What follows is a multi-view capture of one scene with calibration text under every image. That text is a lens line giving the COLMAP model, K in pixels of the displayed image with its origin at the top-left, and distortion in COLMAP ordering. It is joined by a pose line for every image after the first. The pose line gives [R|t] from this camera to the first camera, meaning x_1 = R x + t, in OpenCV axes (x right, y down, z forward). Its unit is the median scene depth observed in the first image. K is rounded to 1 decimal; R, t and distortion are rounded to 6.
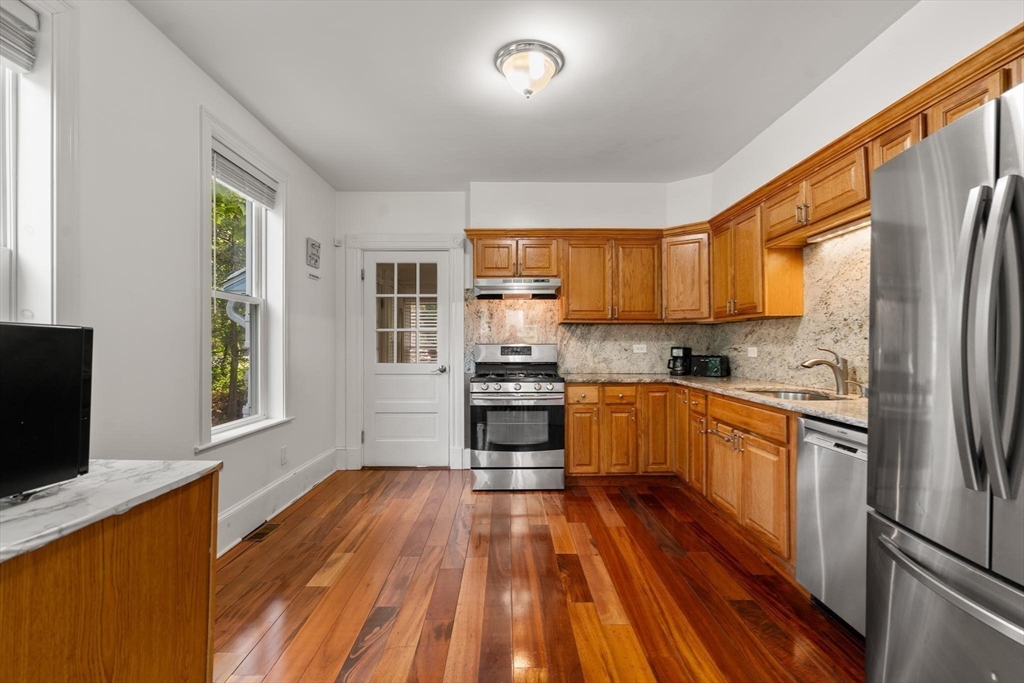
lens RADIAL K [[467.5, 0, 513.9], [0, 467.5, 342.1], [0, 0, 1]] dist [0.000403, 0.000849]
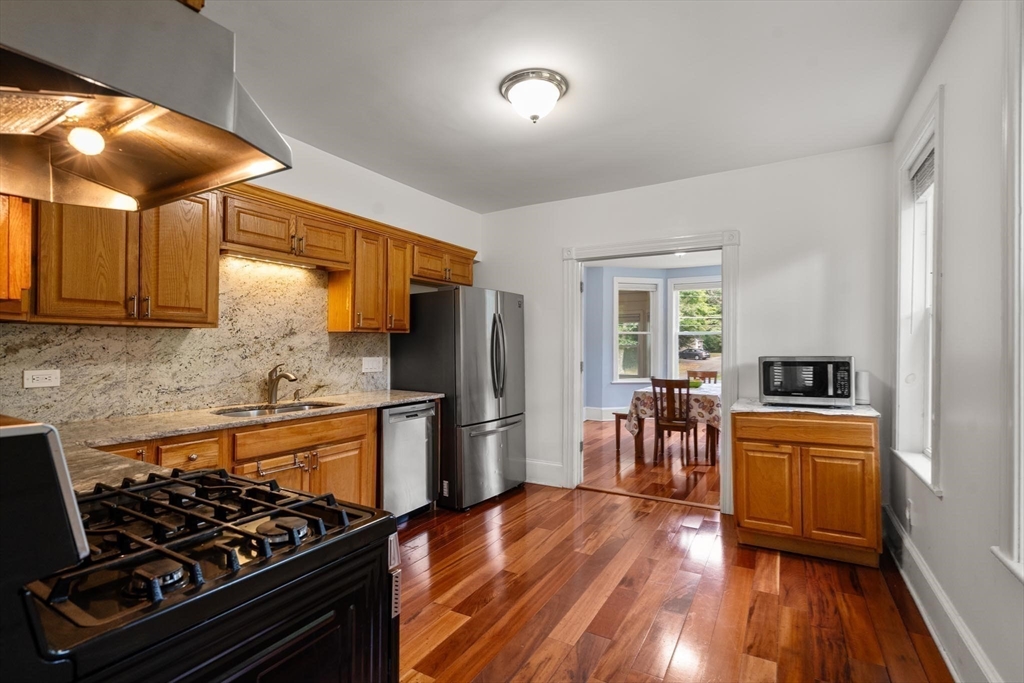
lens RADIAL K [[476.3, 0, 514.1], [0, 476.3, 344.3], [0, 0, 1]] dist [0.002718, 0.001219]
pose [[-0.859360, -0.001840, 0.511368, -0.313995], [-0.007094, 0.999940, -0.008323, -0.021444], [-0.511322, -0.010780, -0.859322, 1.299351]]
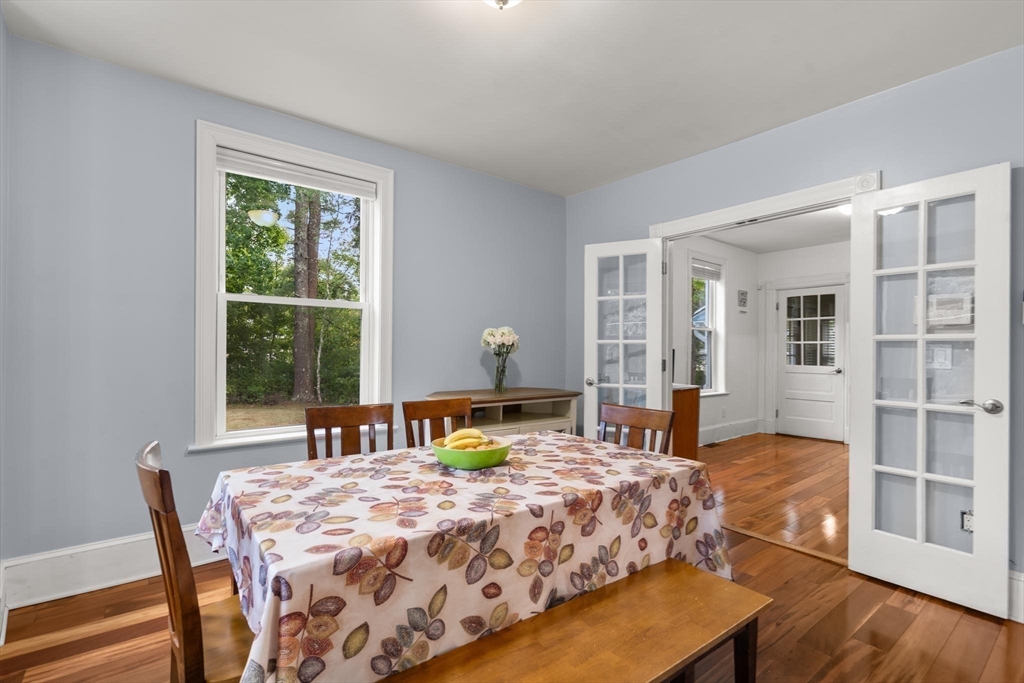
lens RADIAL K [[474.5, 0, 513.6], [0, 474.5, 351.3], [0, 0, 1]] dist [-0.001442, 0.001560]
pose [[0.621392, 0.006513, -0.783473, 0.446888], [-0.001388, 0.999973, 0.007212, -0.010952], [0.783499, -0.003395, 0.621384, -0.797195]]
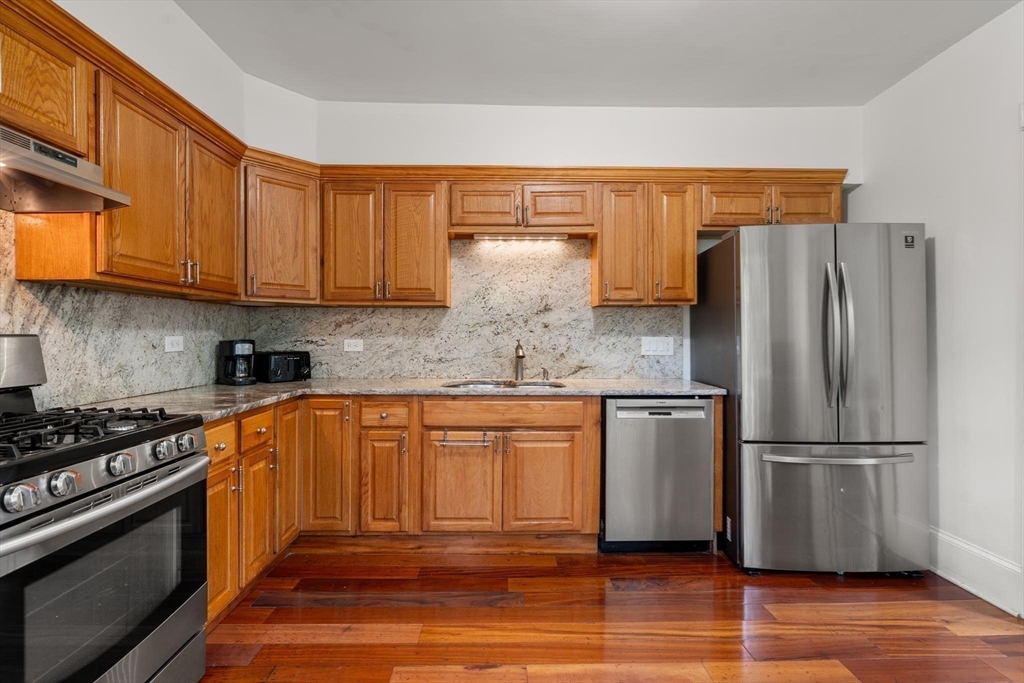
lens RADIAL K [[476.2, 0, 514.0], [0, 476.2, 335.9], [0, 0, 1]] dist [-0.002951, 0.000158]
pose [[-0.014202, -0.001700, 0.999898, -0.358291], [-0.007960, 0.999967, 0.001587, 0.001422], [-0.999867, -0.007937, -0.014215, 0.782851]]
